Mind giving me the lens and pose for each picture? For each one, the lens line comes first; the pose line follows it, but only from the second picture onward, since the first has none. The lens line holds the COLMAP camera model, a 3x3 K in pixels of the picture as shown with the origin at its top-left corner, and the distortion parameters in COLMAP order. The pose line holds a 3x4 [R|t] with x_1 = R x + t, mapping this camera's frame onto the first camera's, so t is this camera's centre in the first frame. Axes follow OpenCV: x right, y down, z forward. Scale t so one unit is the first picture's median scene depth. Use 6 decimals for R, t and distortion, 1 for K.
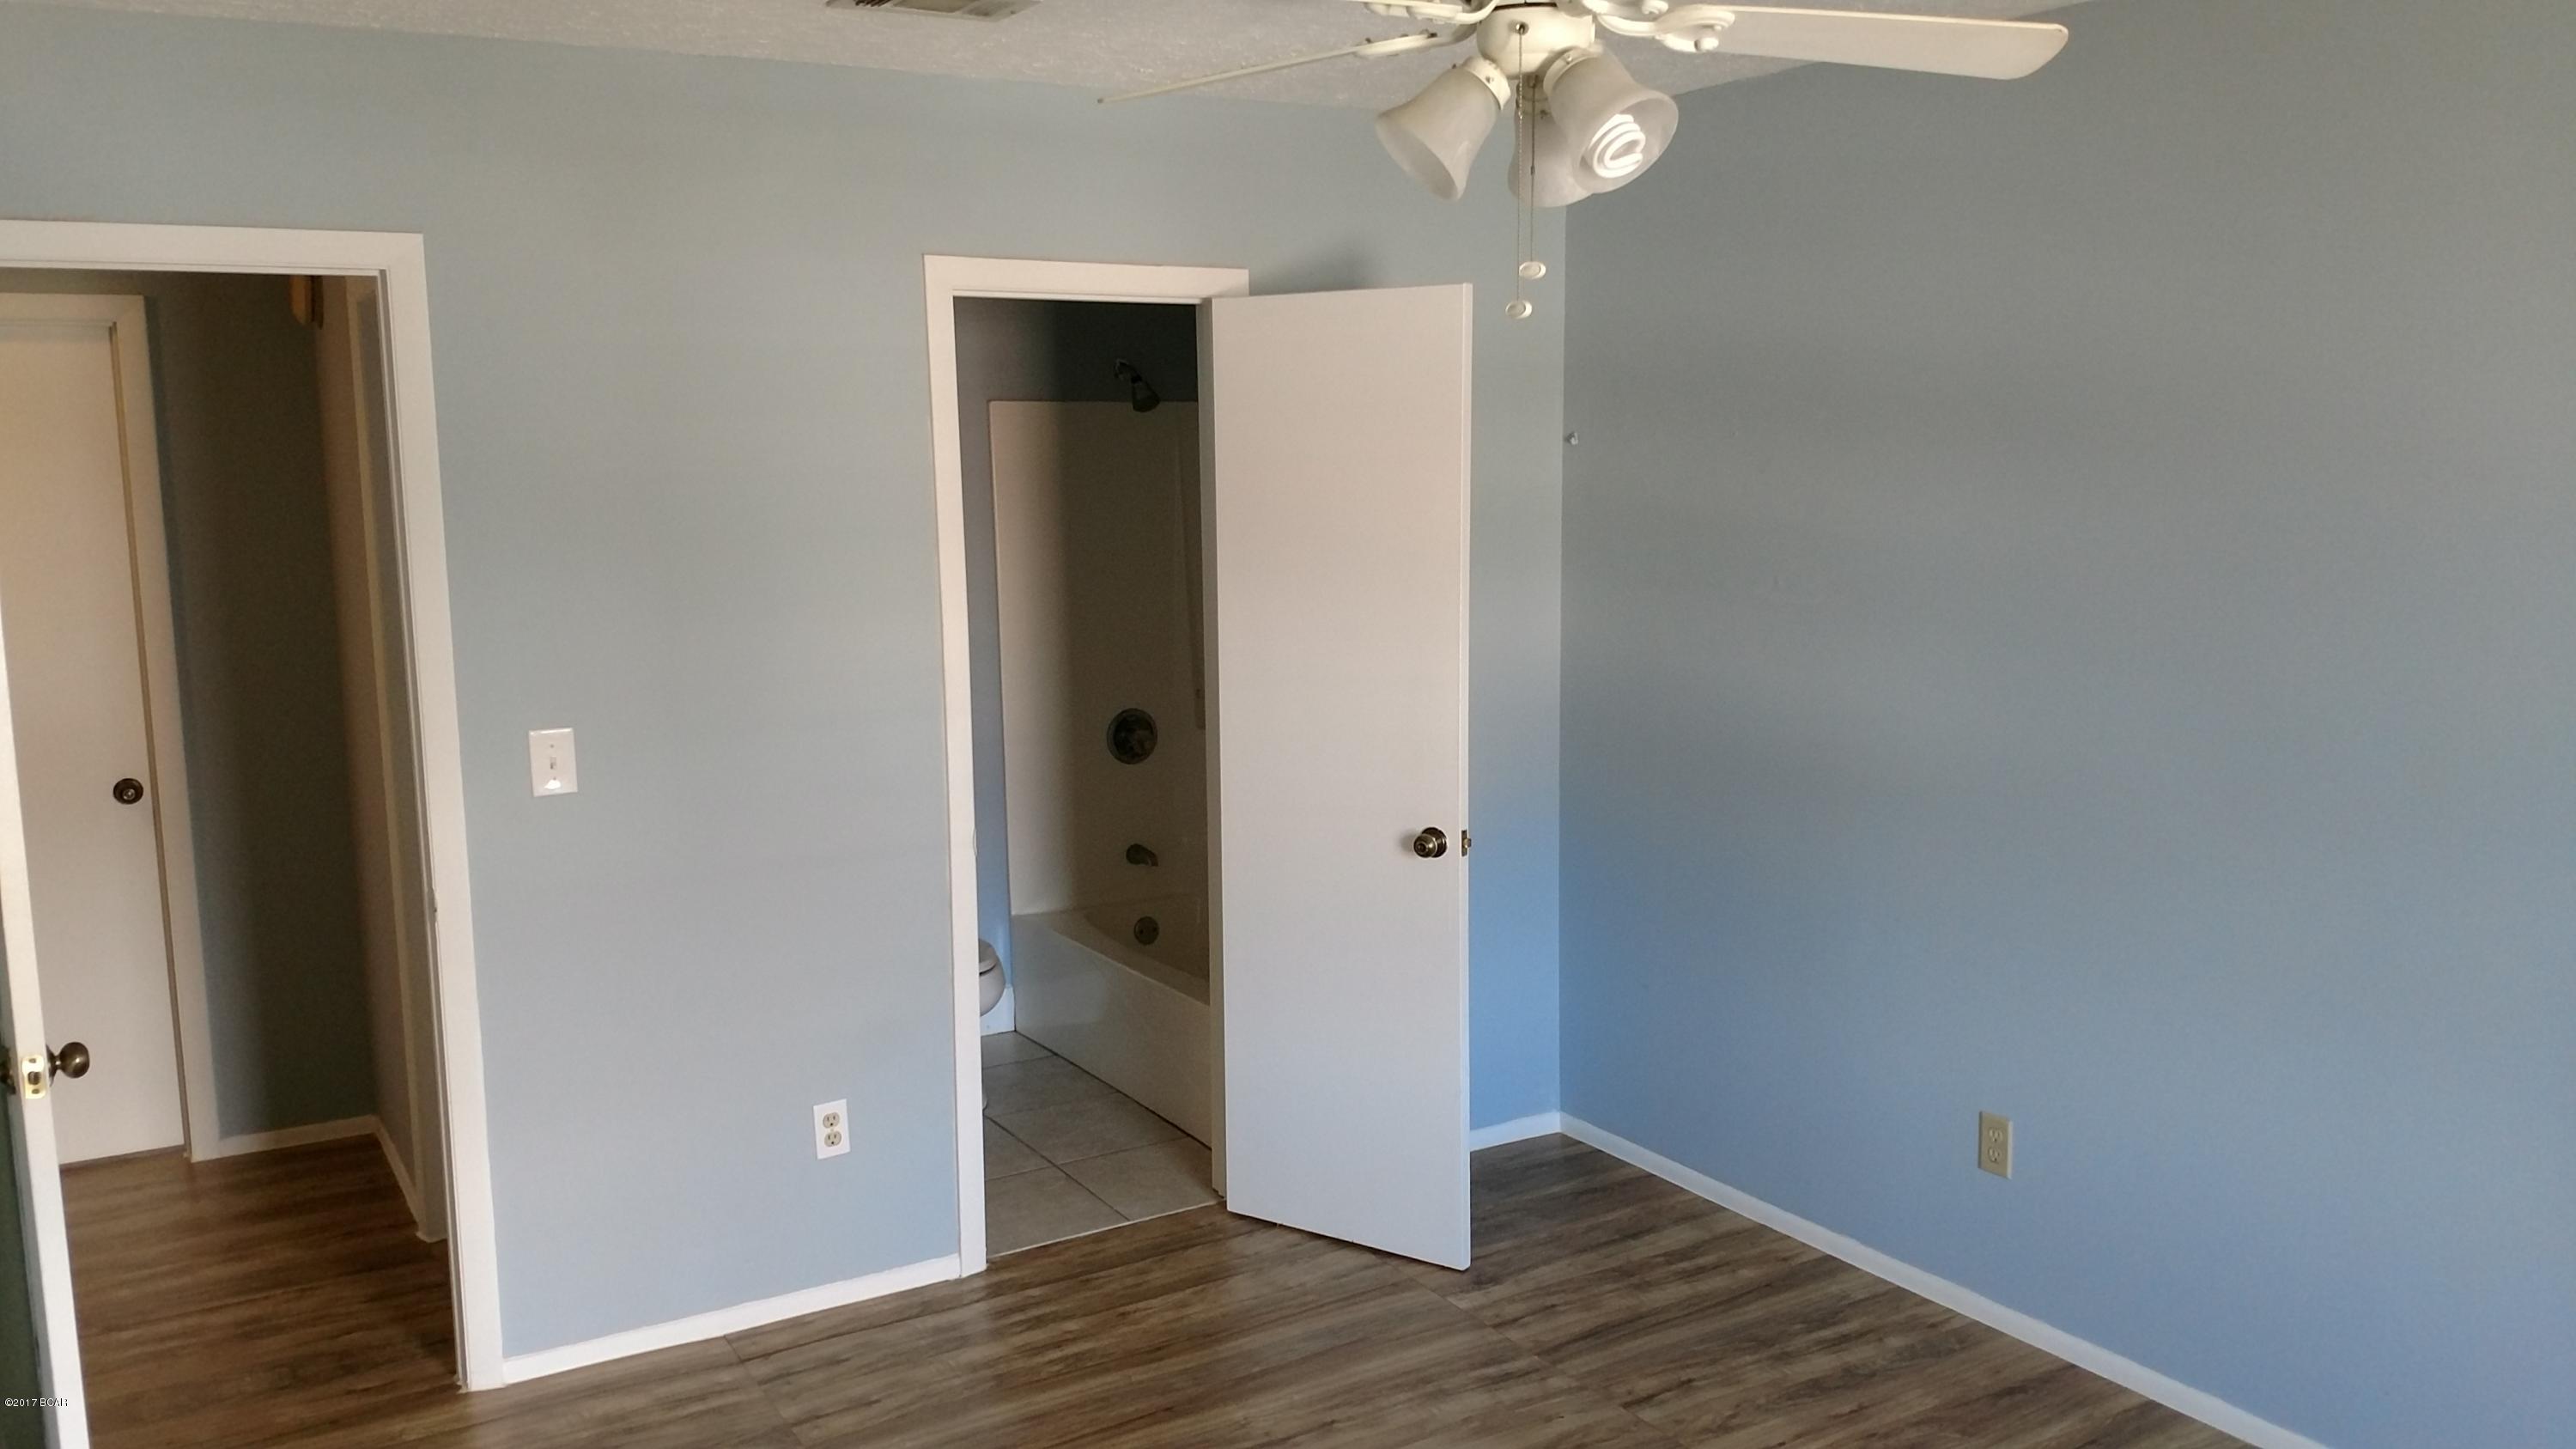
lens RADIAL K [[2037.1, 0, 1288.0], [0, 2037.1, 724.5], [0, 0, 1]] dist [0.022236, 0.000839]
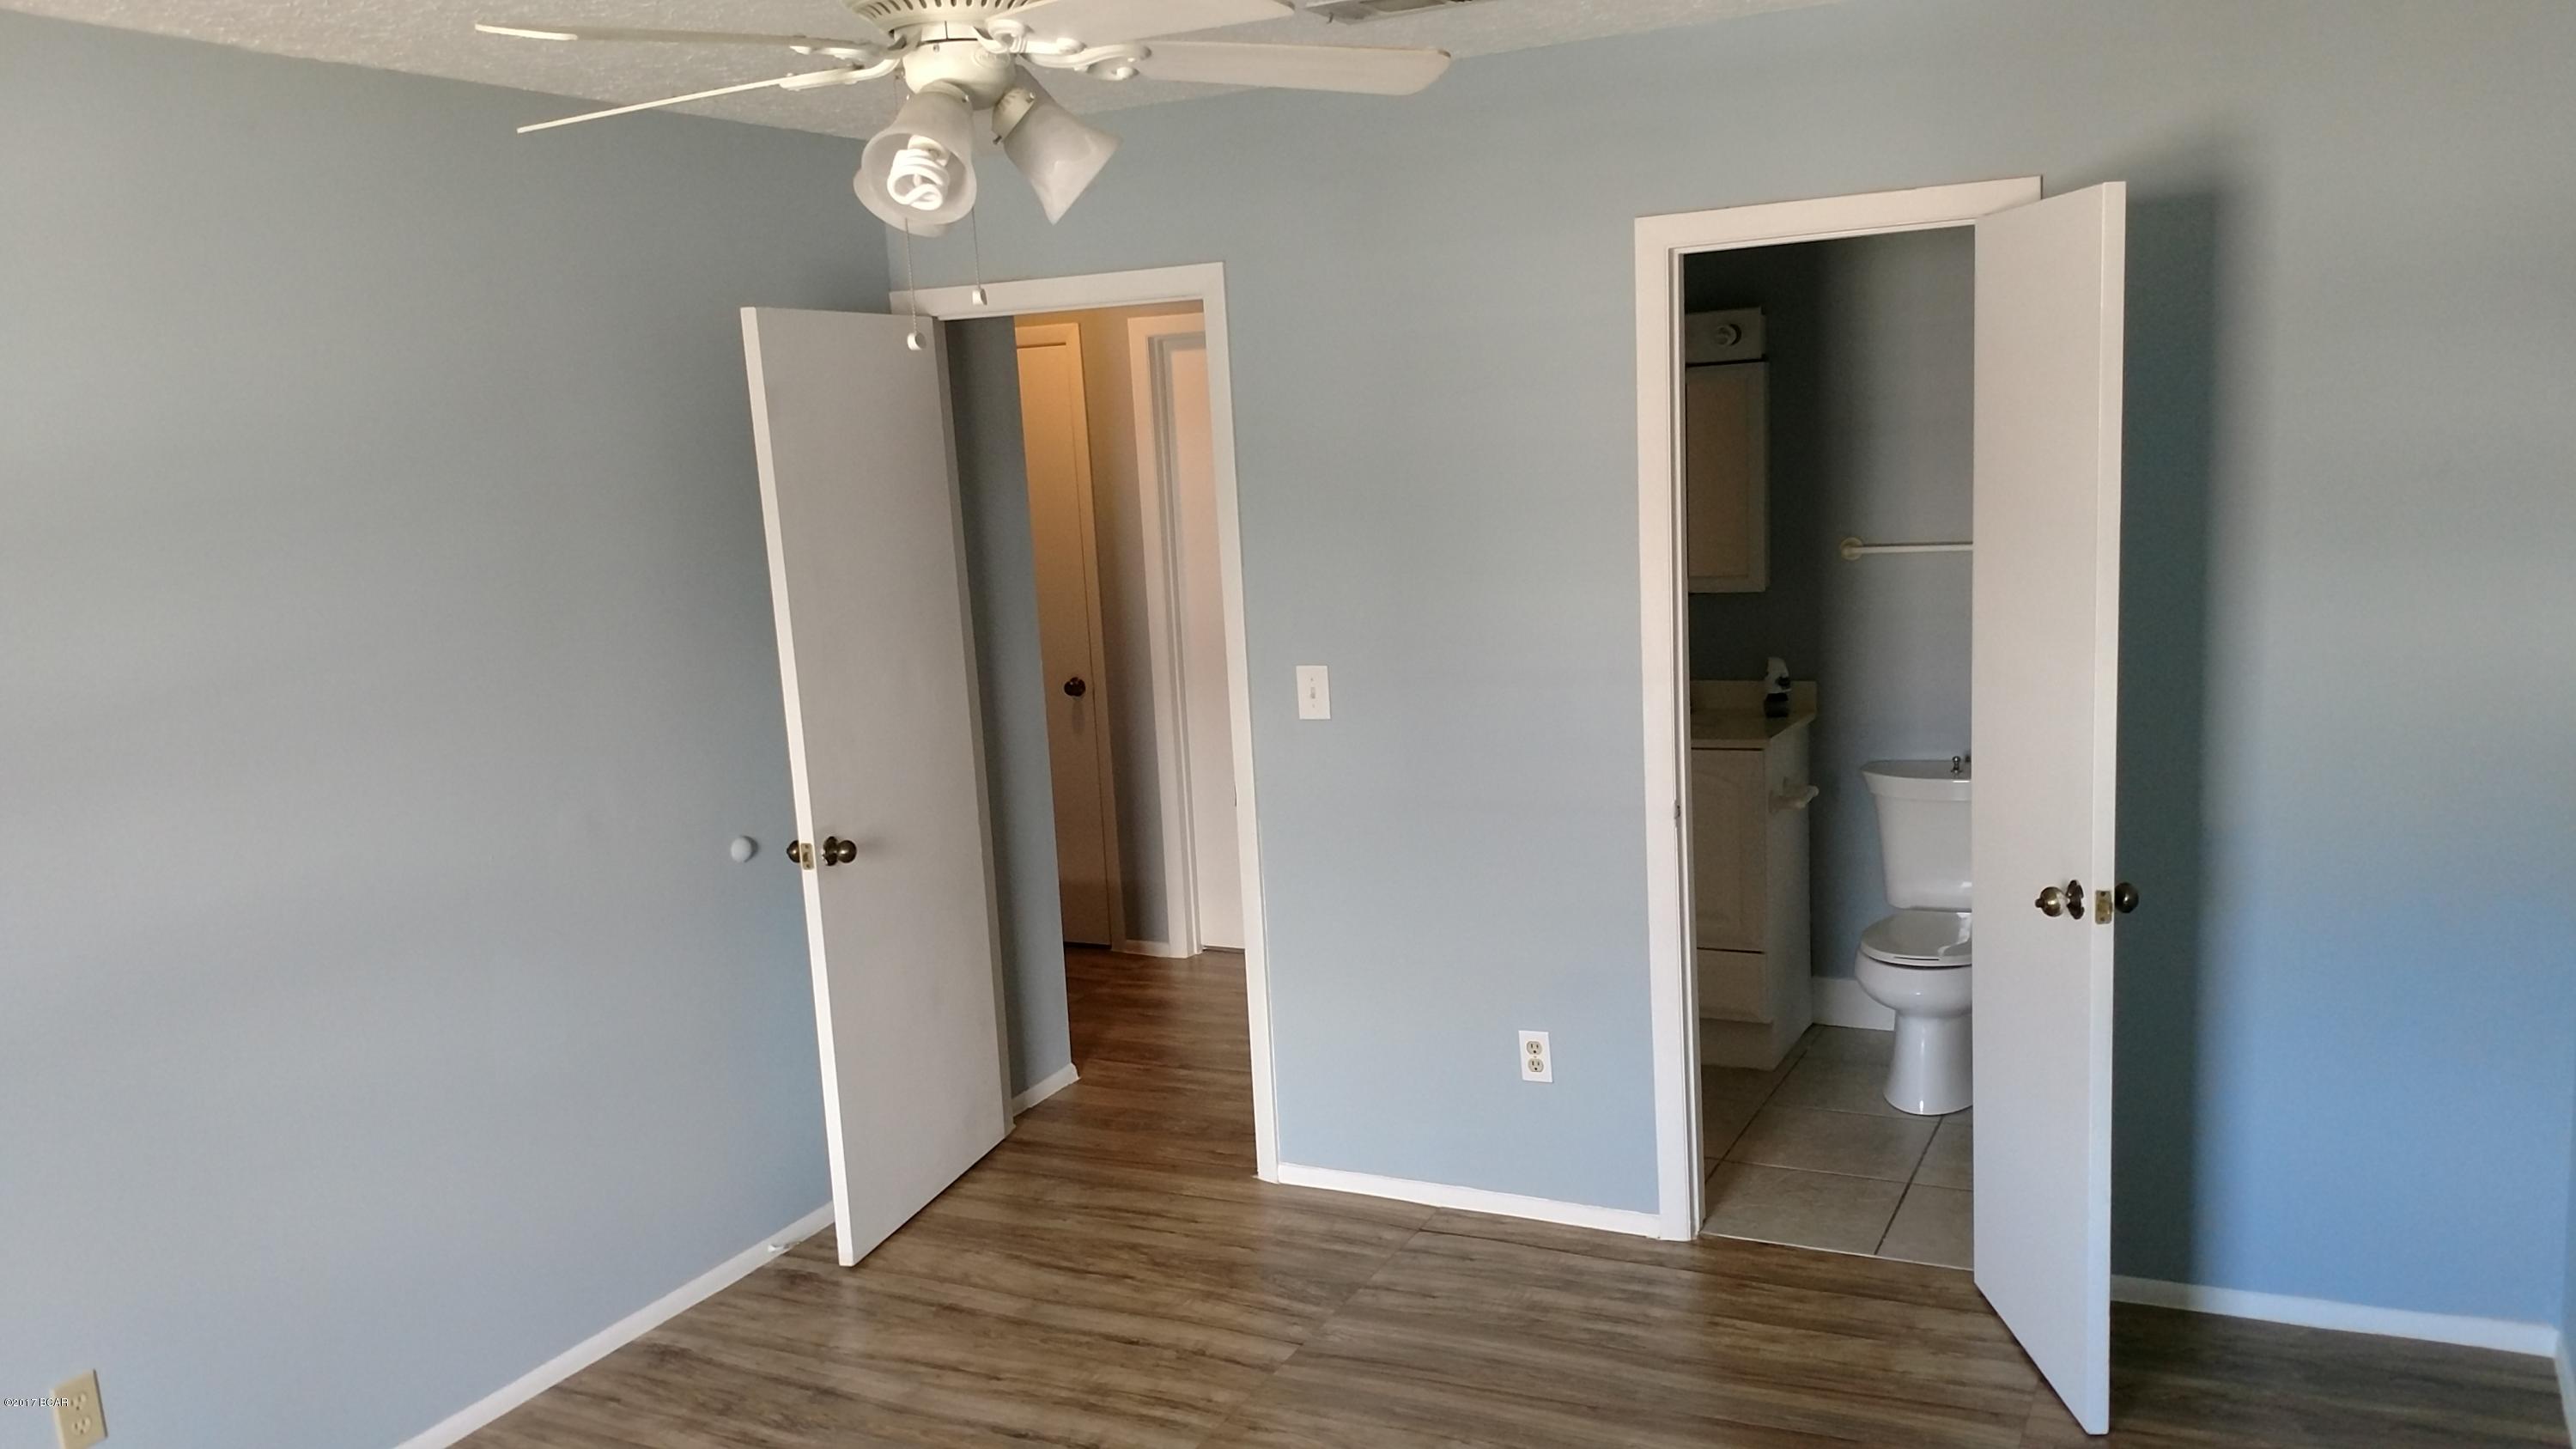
lens RADIAL K [[2107.2, 0, 1247.2], [0, 2107.2, 765.0], [0, 0, 1]] dist [0.178861, -0.347892]
pose [[0.497735, 0.129078, -0.857670, 0.640052], [-0.061360, 0.991627, 0.113629, -0.071522], [0.865156, -0.003931, 0.501488, 0.309788]]
